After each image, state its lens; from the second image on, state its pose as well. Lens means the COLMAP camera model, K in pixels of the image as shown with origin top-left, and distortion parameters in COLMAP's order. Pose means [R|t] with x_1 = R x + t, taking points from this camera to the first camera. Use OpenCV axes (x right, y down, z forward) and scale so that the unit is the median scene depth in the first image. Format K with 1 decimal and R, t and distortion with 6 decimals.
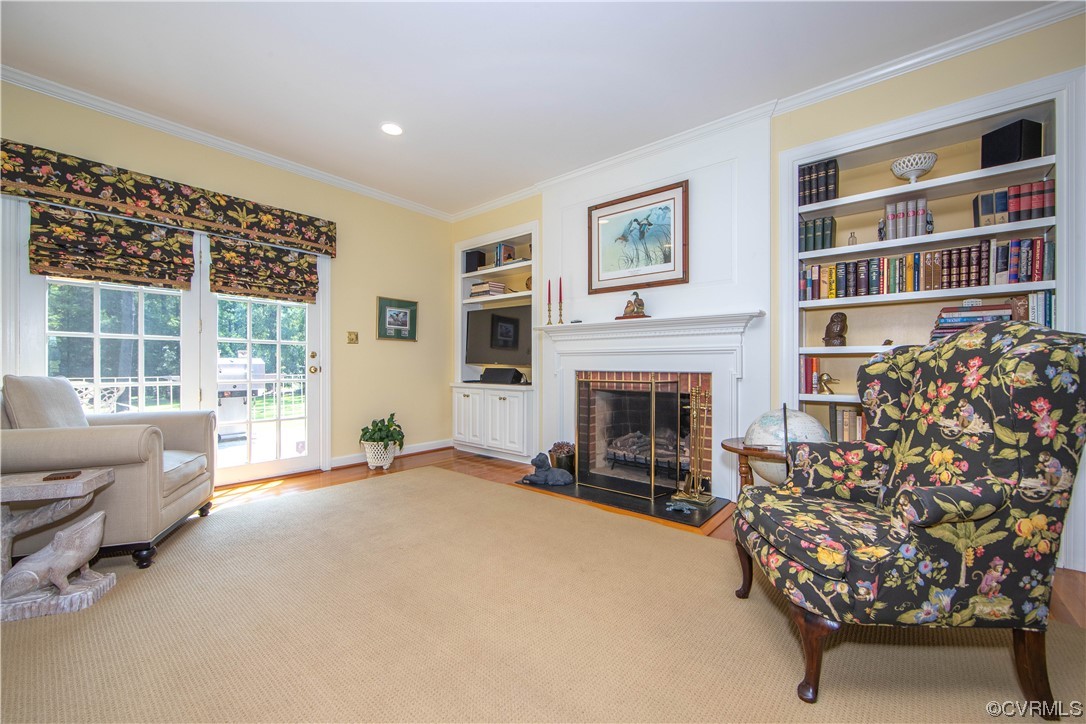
lens RADIAL K [[437.3, 0, 545.6], [0, 437.3, 366.1], [0, 0, 1]] dist [-0.013288, 0.002582]
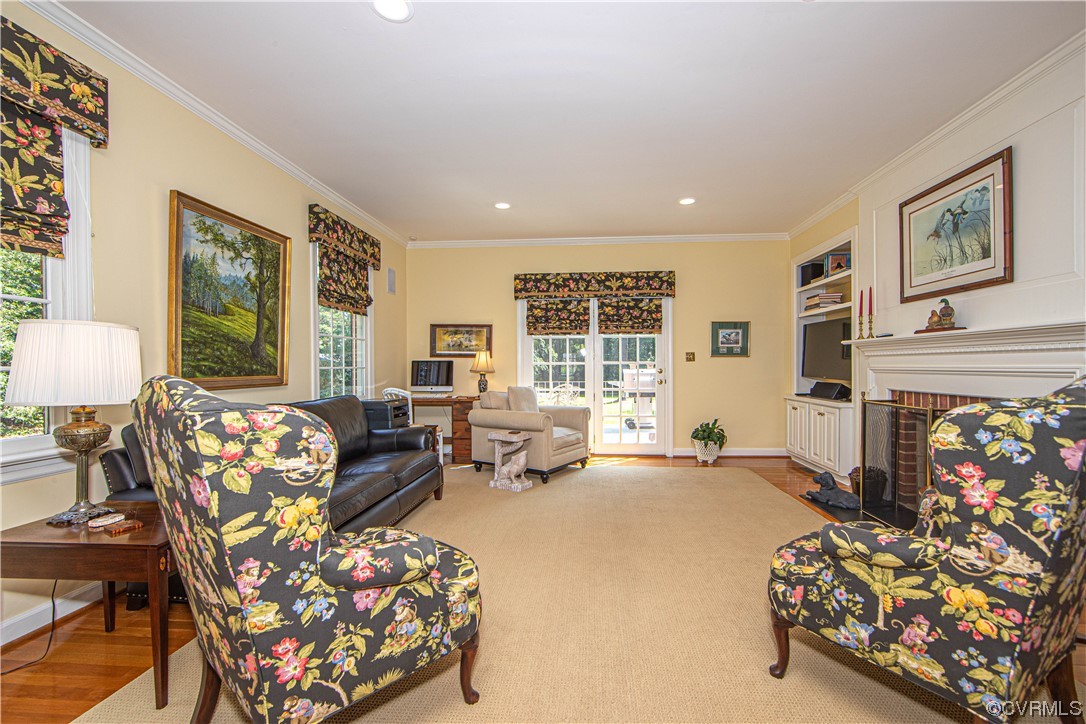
lens RADIAL K [[437.3, 0, 541.4], [0, 437.3, 365.2], [0, 0, 1]] dist [-0.013288, 0.002582]
pose [[0.560516, -0.009343, -0.828091, 0.486505], [0.008618, 0.999948, -0.005449, -0.048857], [0.828099, -0.004082, 0.560567, -0.100724]]
